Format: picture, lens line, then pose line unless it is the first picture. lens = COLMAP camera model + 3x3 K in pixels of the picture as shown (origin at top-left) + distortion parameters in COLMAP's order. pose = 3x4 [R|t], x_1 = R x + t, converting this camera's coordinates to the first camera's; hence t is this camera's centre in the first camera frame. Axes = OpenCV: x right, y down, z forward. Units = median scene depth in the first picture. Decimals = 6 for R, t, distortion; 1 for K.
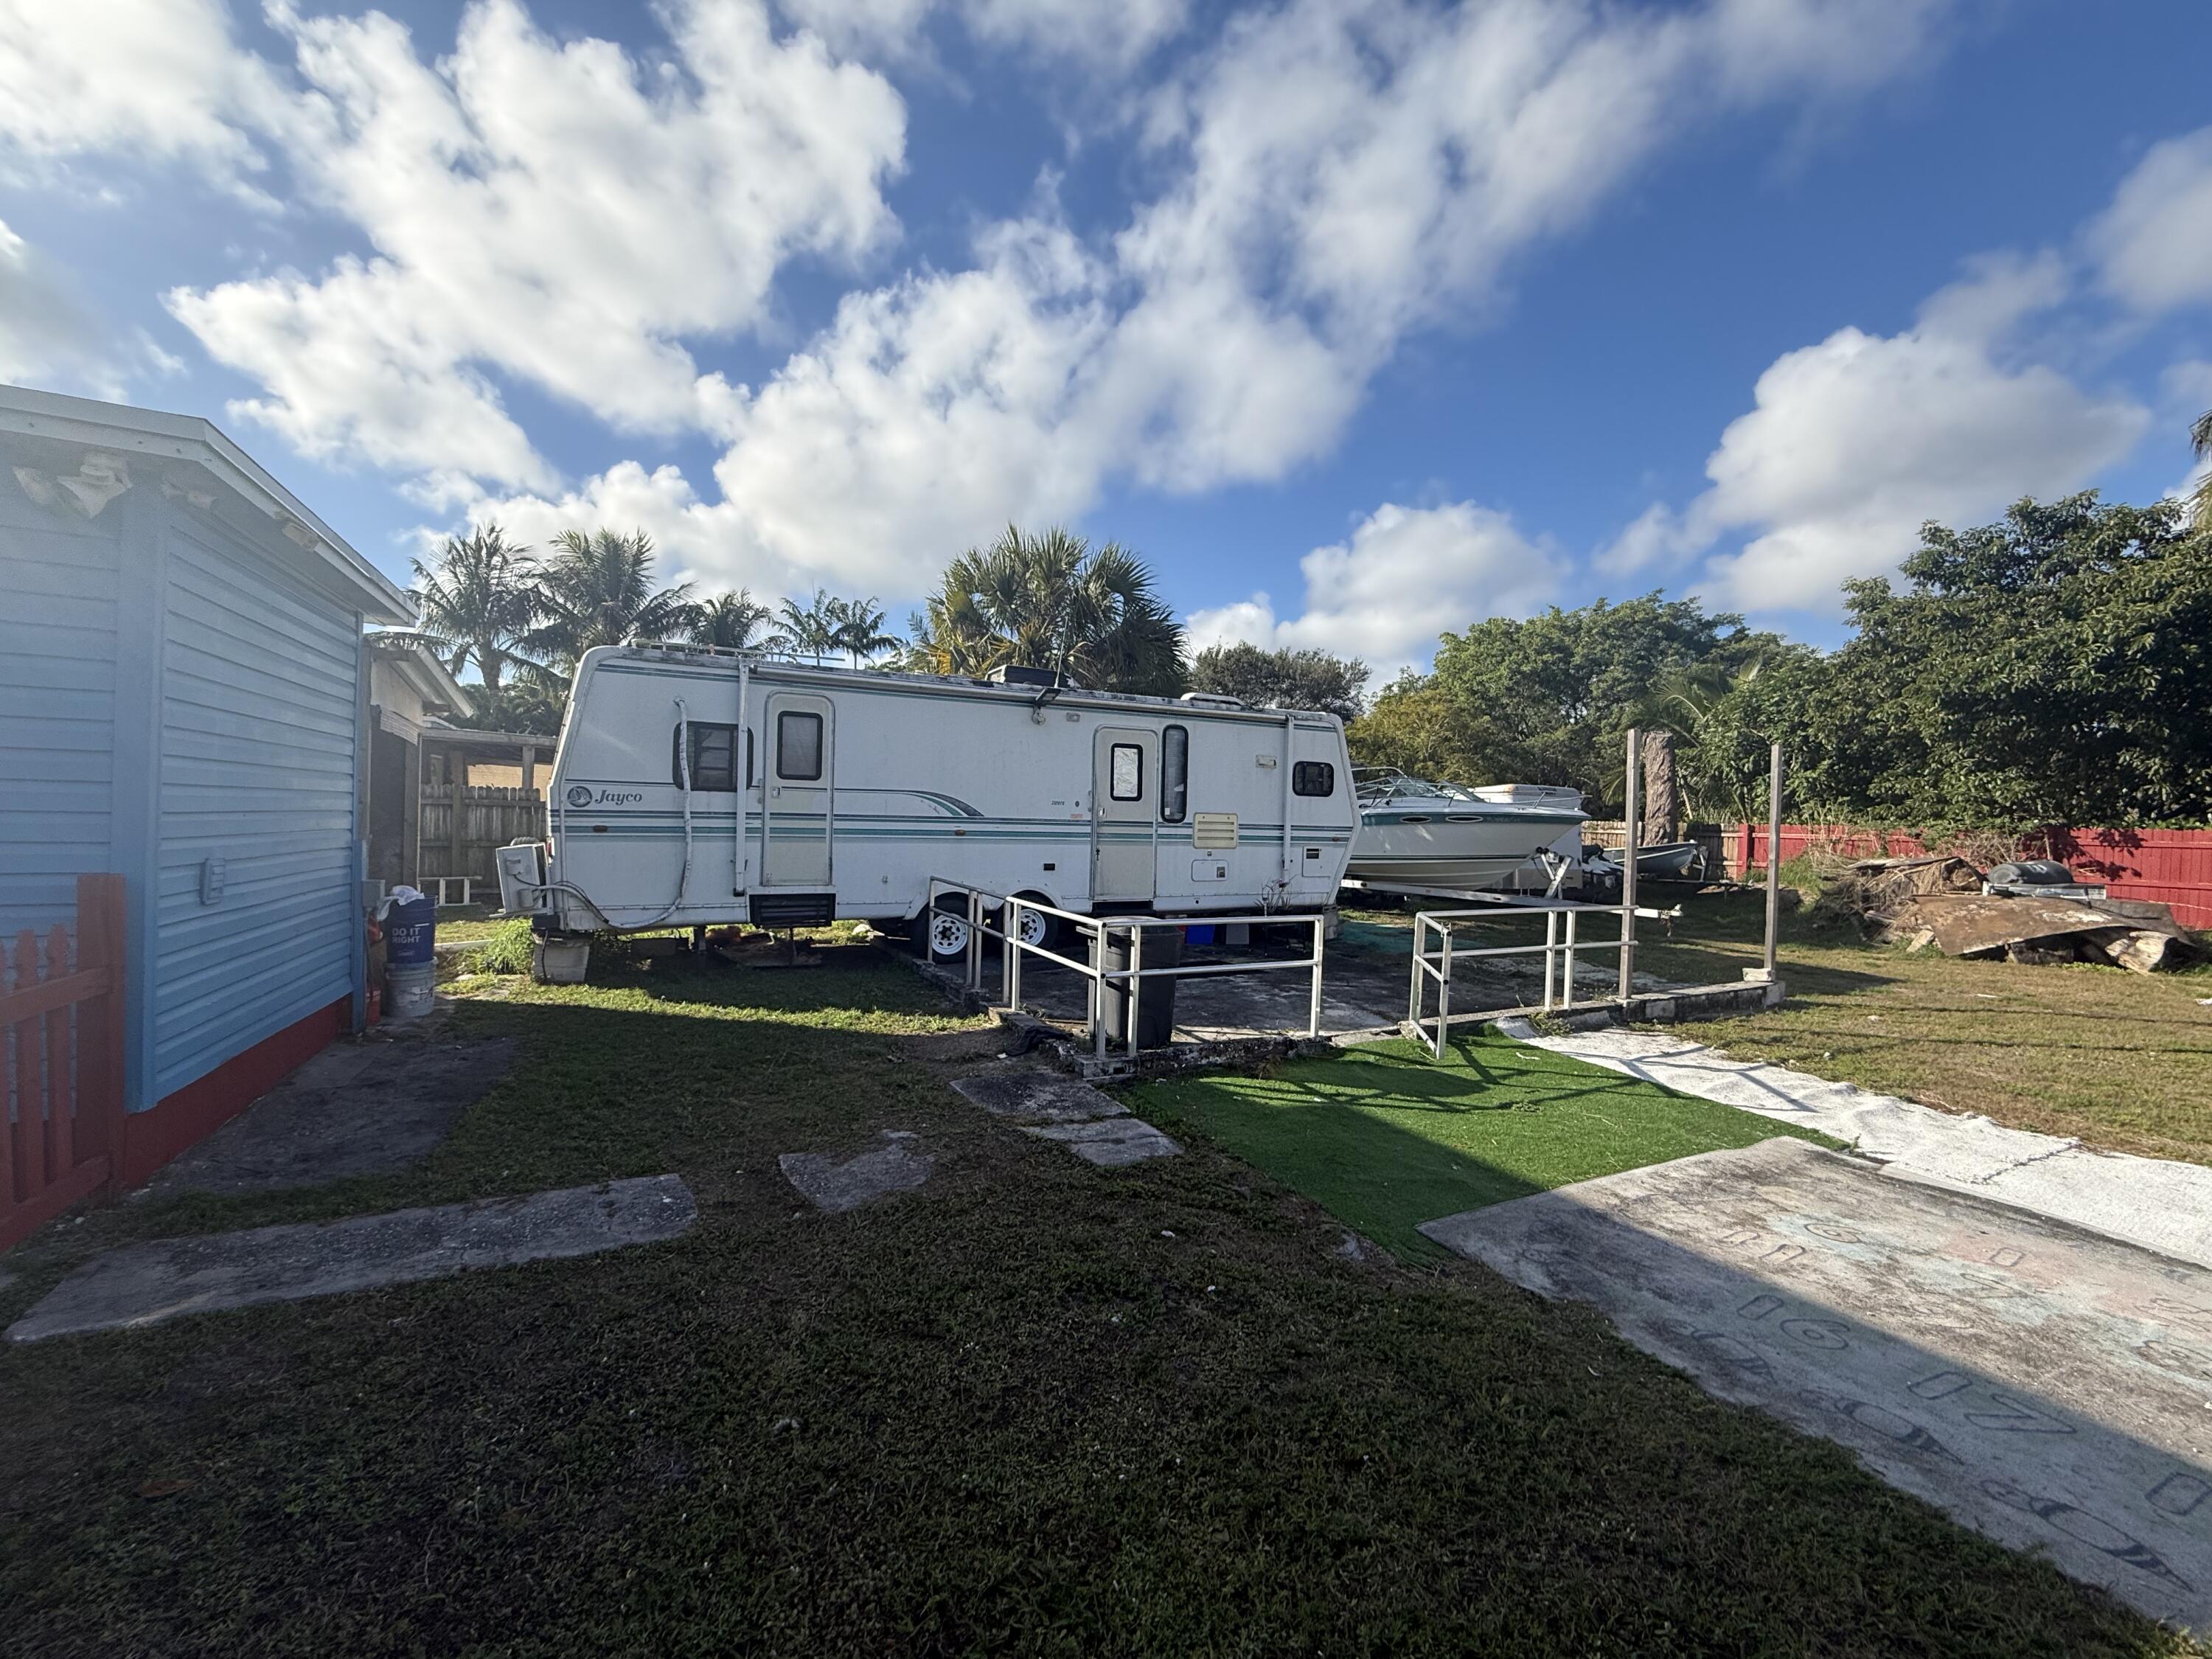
lens RADIAL K [[875.4, 0, 1132.7], [0, 875.4, 862.2], [0, 0, 1]] dist [0.005273, -0.000556]
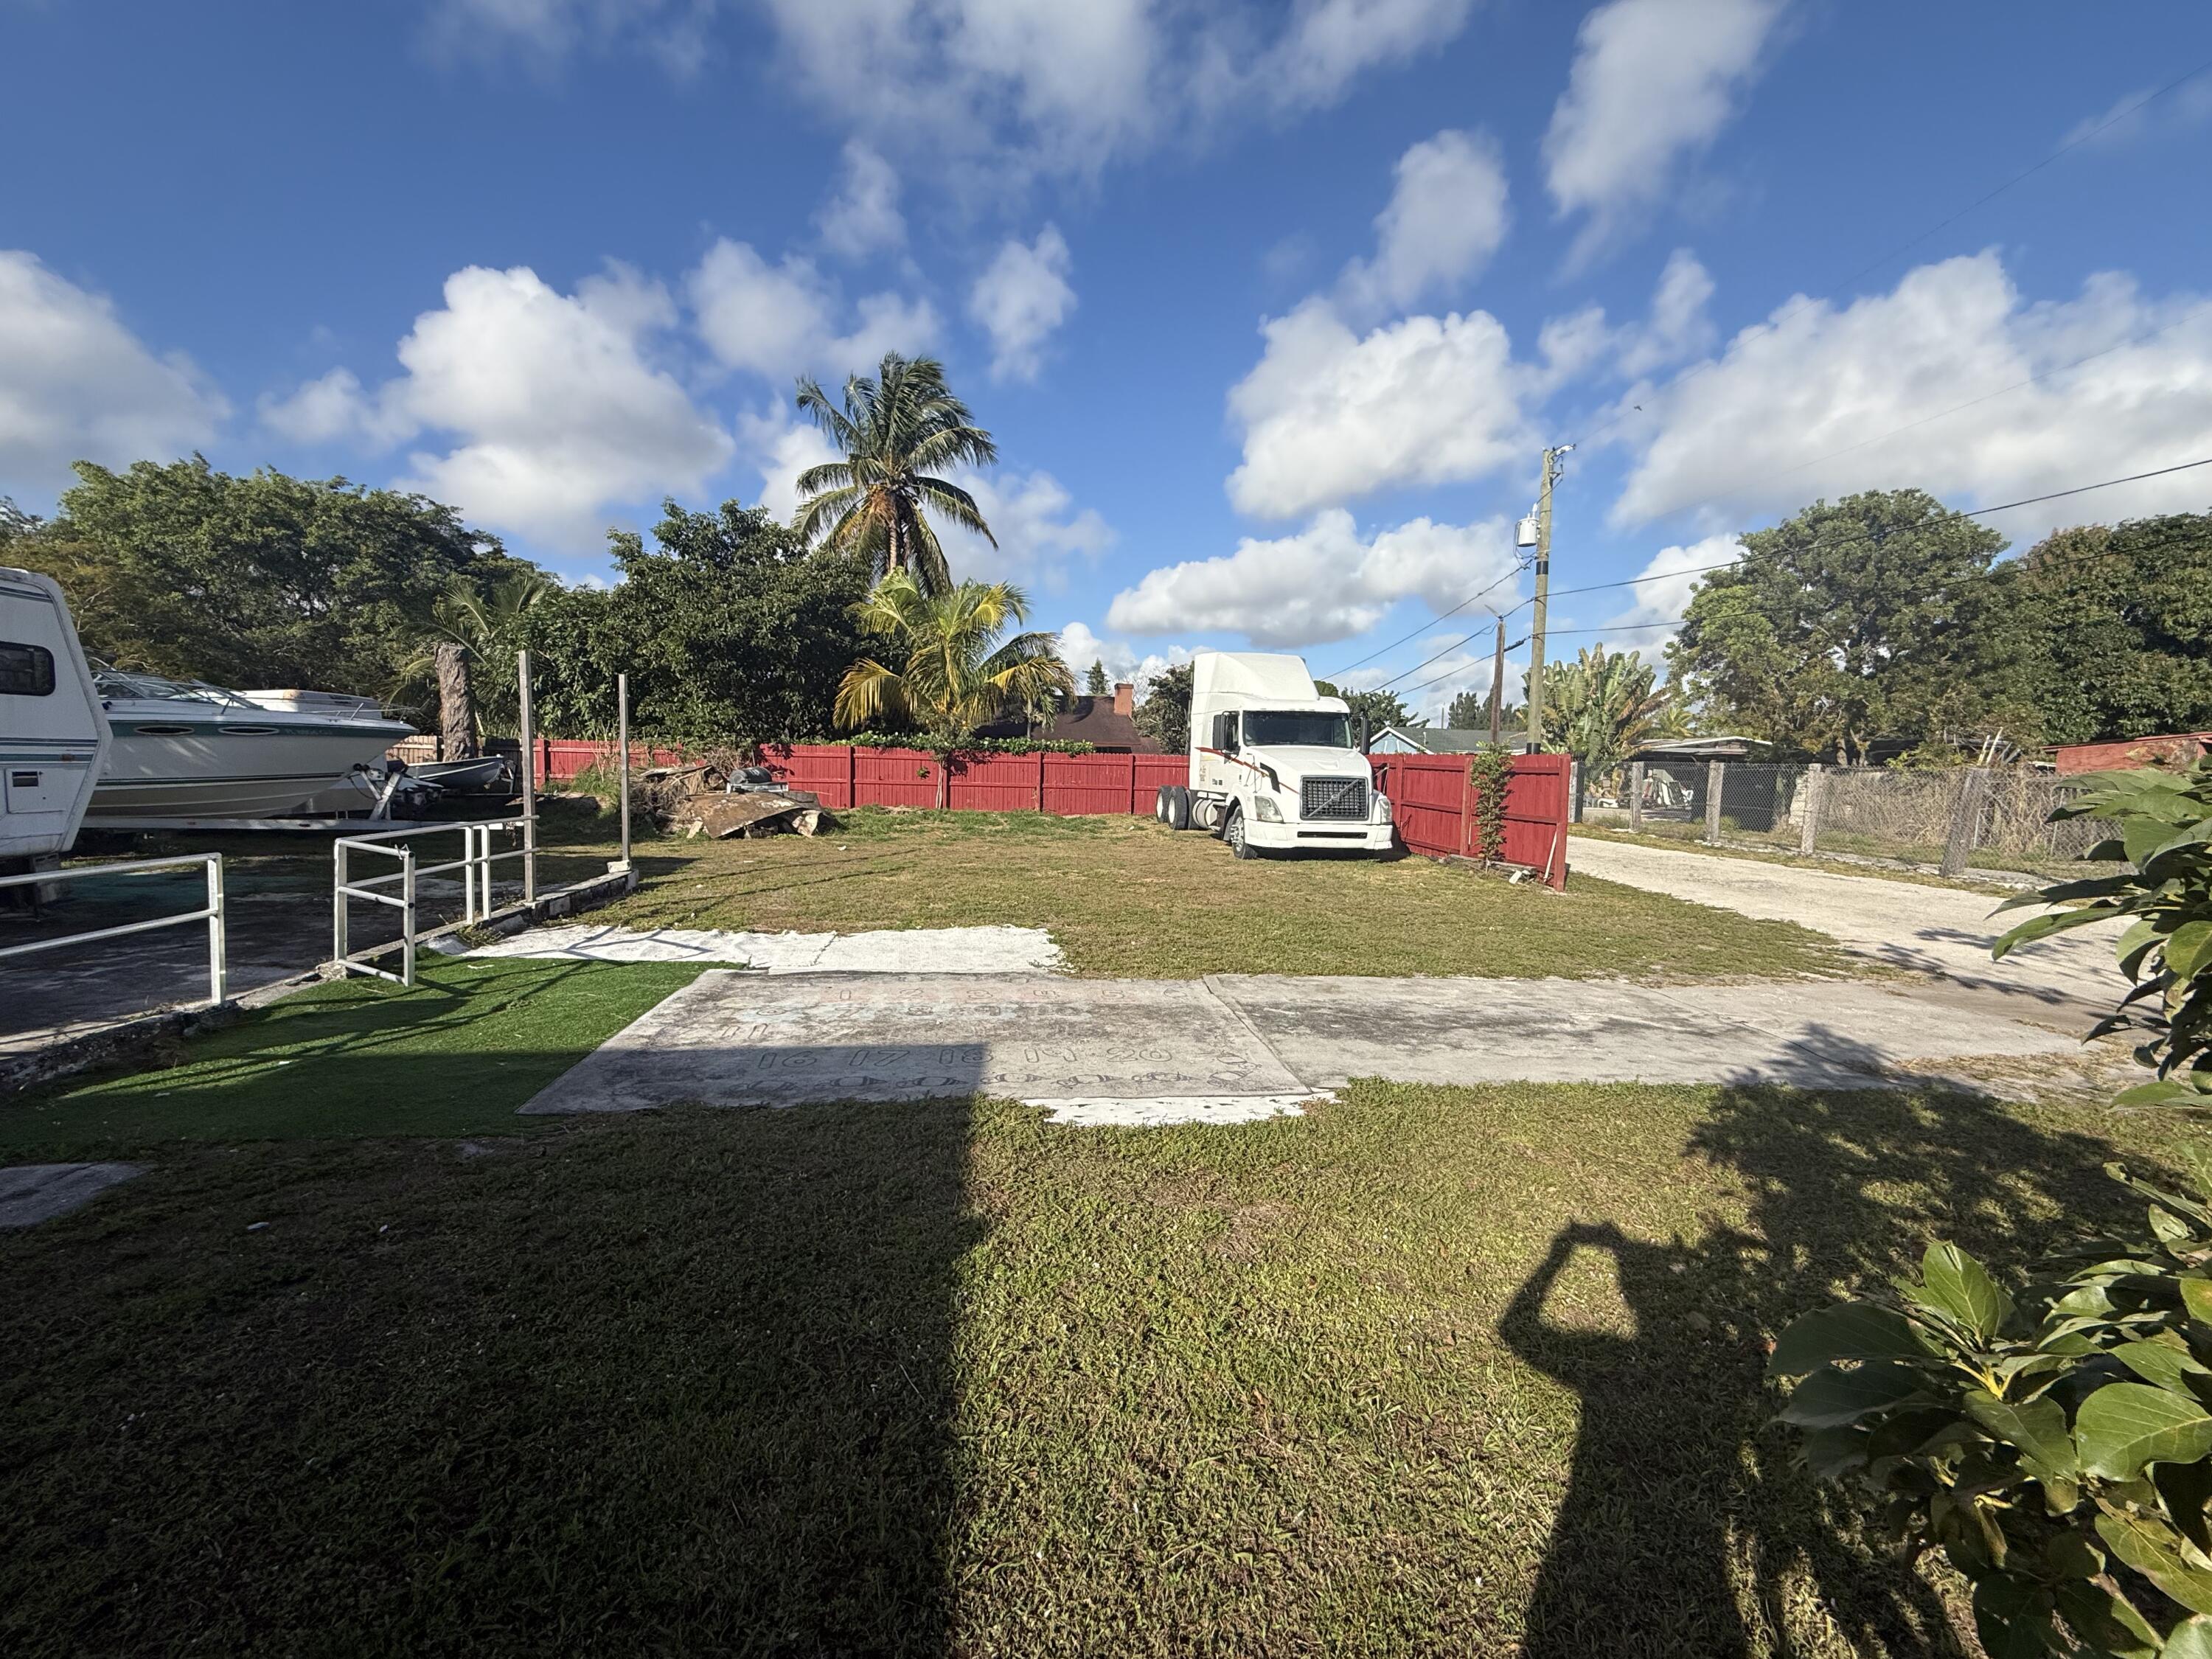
lens RADIAL K [[875.4, 0, 1112.0], [0, 875.4, 825.1], [0, 0, 1]] dist [0.005273, -0.000556]
pose [[0.323390, -0.086660, 0.942289, -0.166886], [0.035899, 0.996204, 0.079298, 0.002231], [-0.945585, 0.008183, 0.325273, -0.017396]]
